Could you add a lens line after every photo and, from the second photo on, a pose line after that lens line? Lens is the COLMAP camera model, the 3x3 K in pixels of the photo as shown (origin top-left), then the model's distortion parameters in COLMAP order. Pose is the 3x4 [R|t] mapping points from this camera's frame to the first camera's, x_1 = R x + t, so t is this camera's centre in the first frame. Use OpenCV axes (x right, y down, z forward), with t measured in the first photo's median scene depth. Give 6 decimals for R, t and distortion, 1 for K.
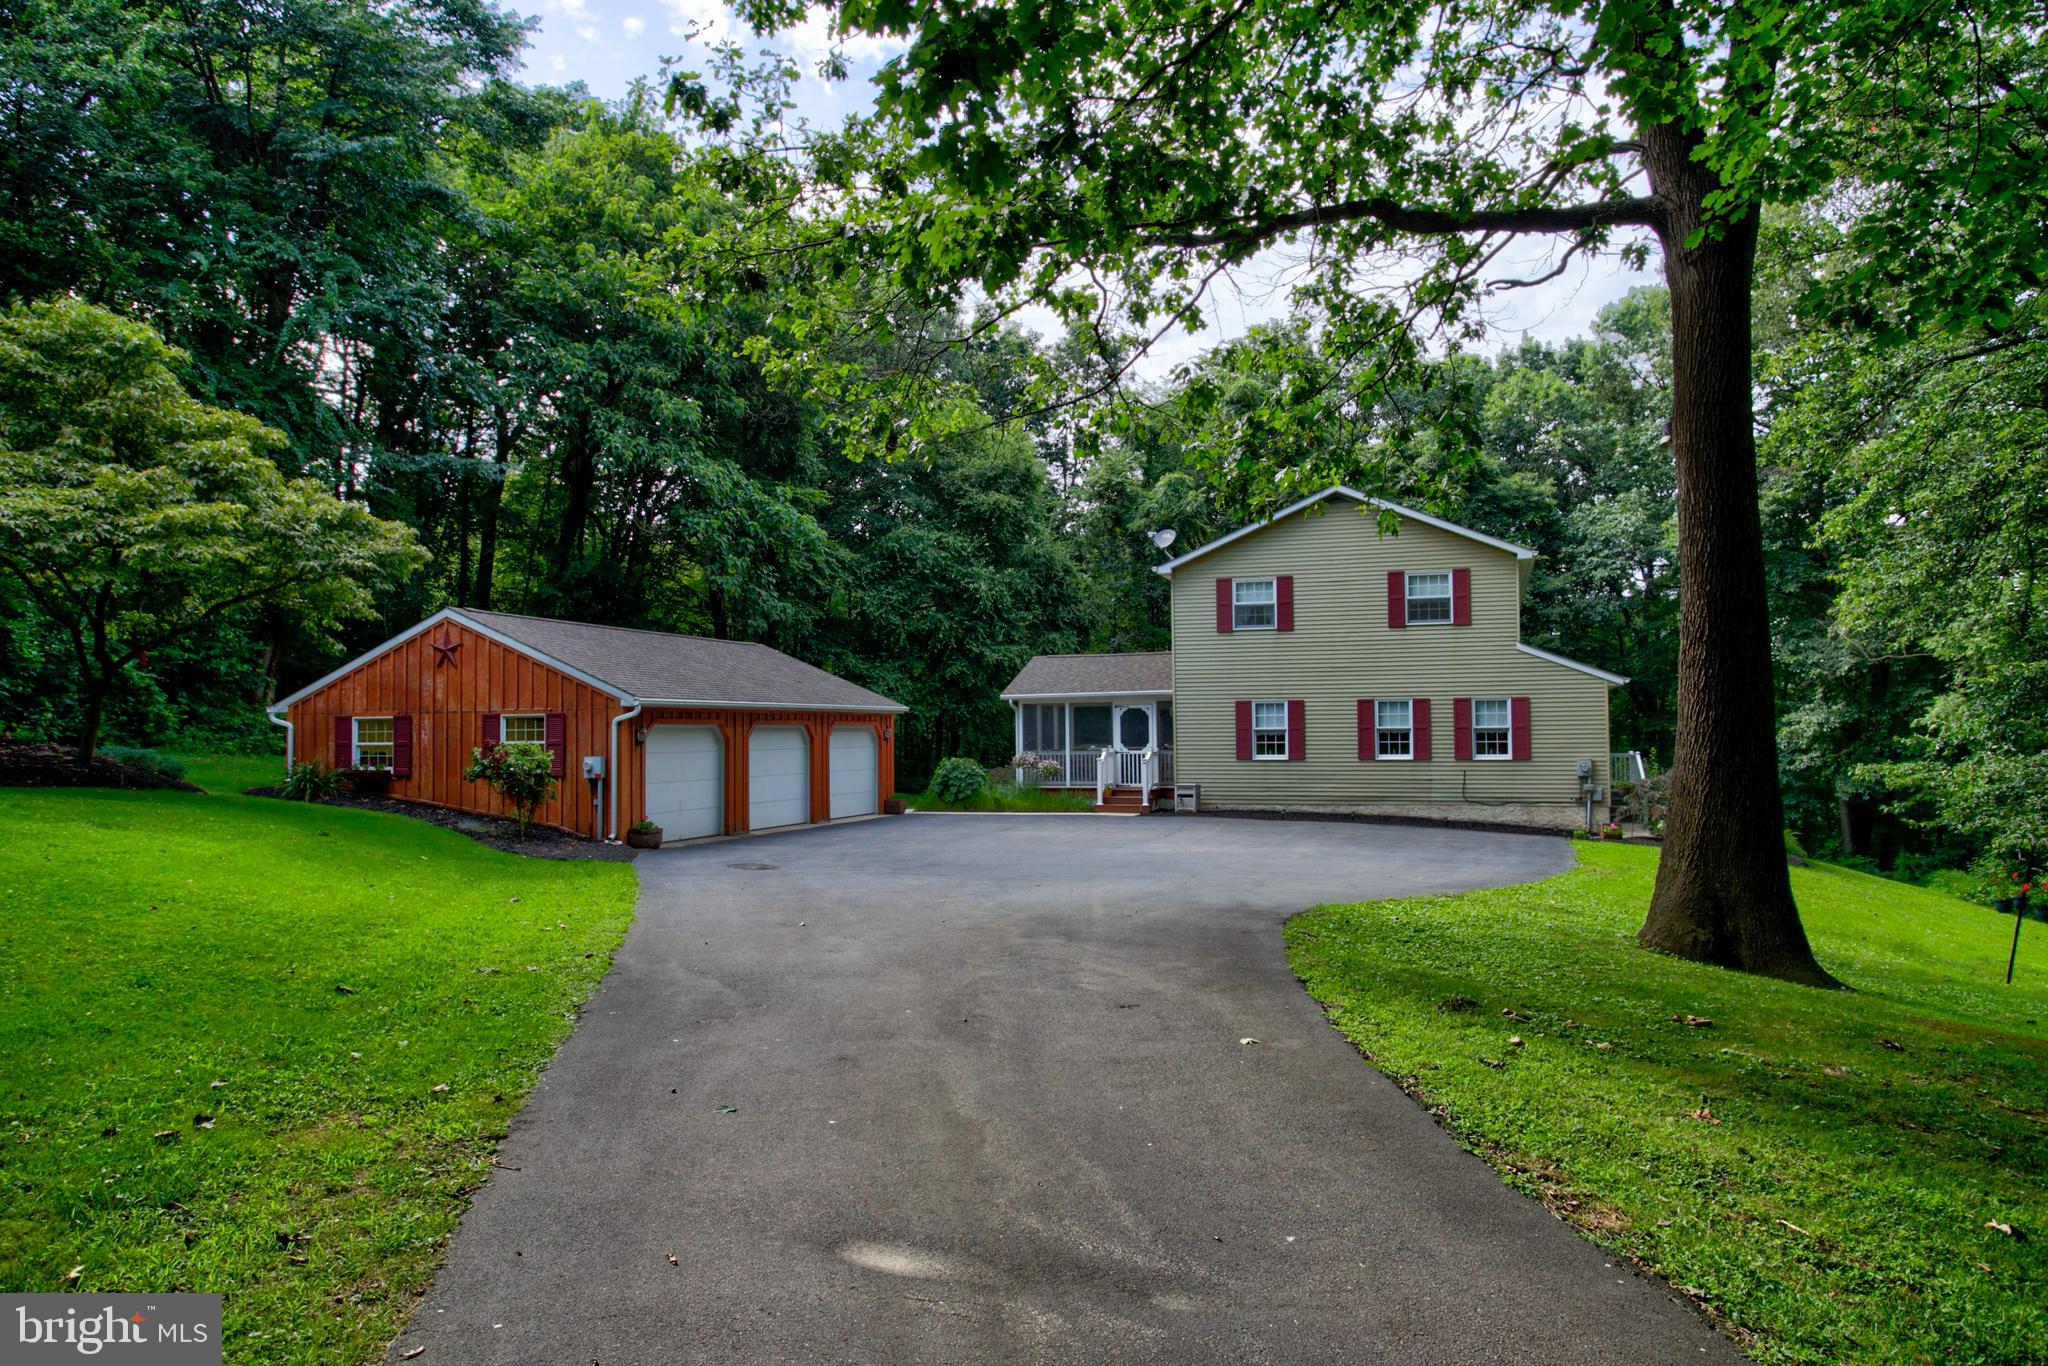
lens RADIAL K [[1421.1, 0, 1024.0], [0, 1421.1, 683.0], [0, 0, 1]] dist [0.001853, 0.000186]
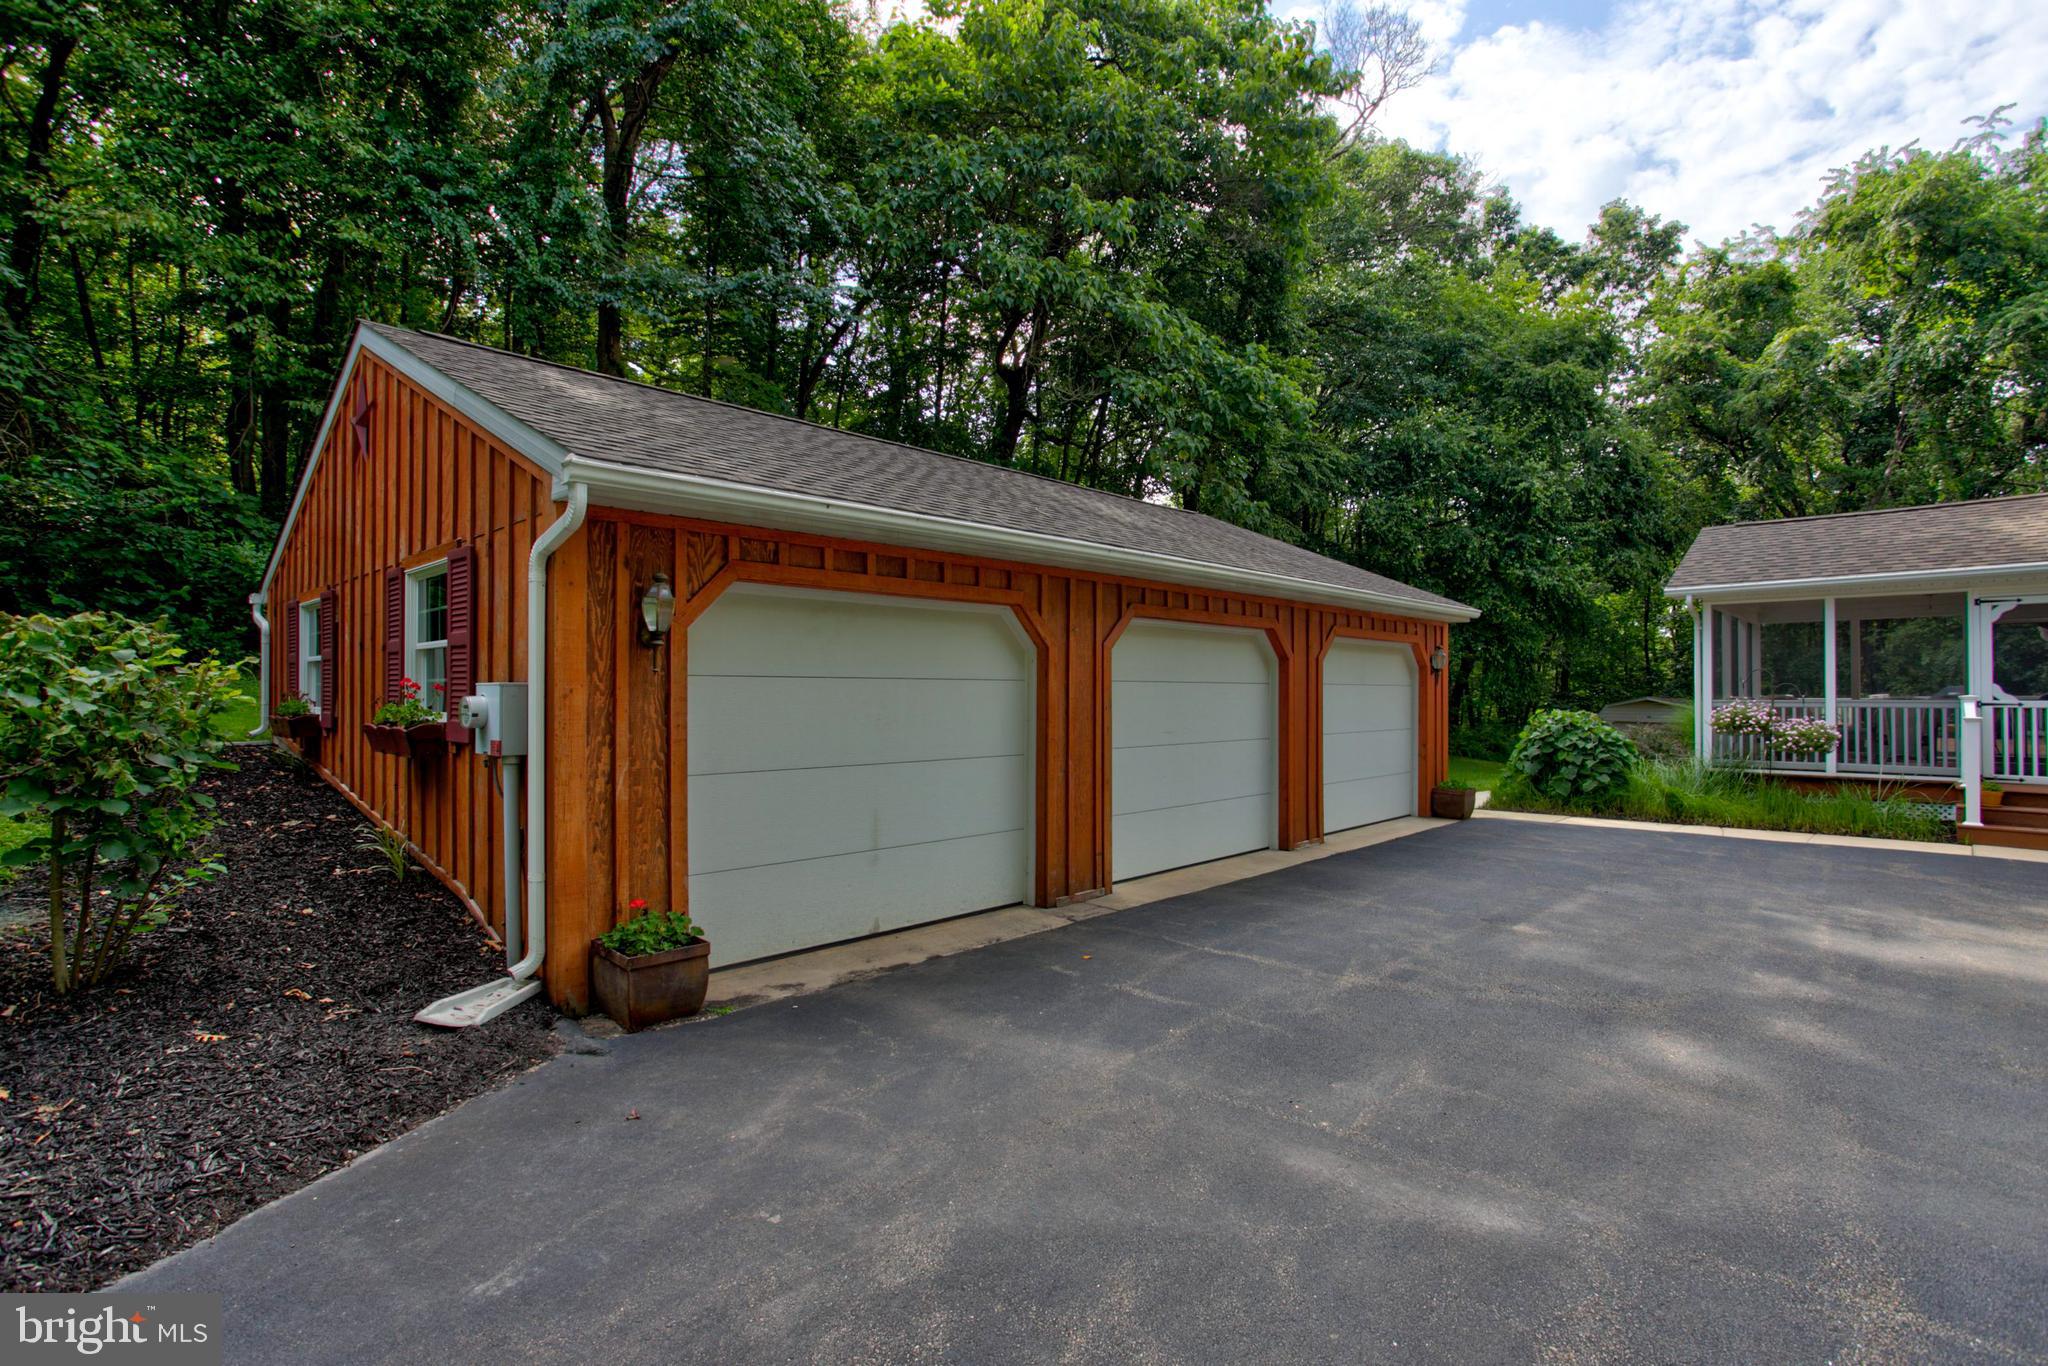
lens RADIAL K [[1038.0, 0, 1018.3], [0, 1038.0, 695.1], [0, 0, 1]] dist [-0.058272, 0.037159]
pose [[0.915927, 0.012757, -0.401142, -0.083635], [0.003377, 0.999214, 0.039489, 0.032334], [0.401331, -0.037524, 0.915164, 0.587136]]
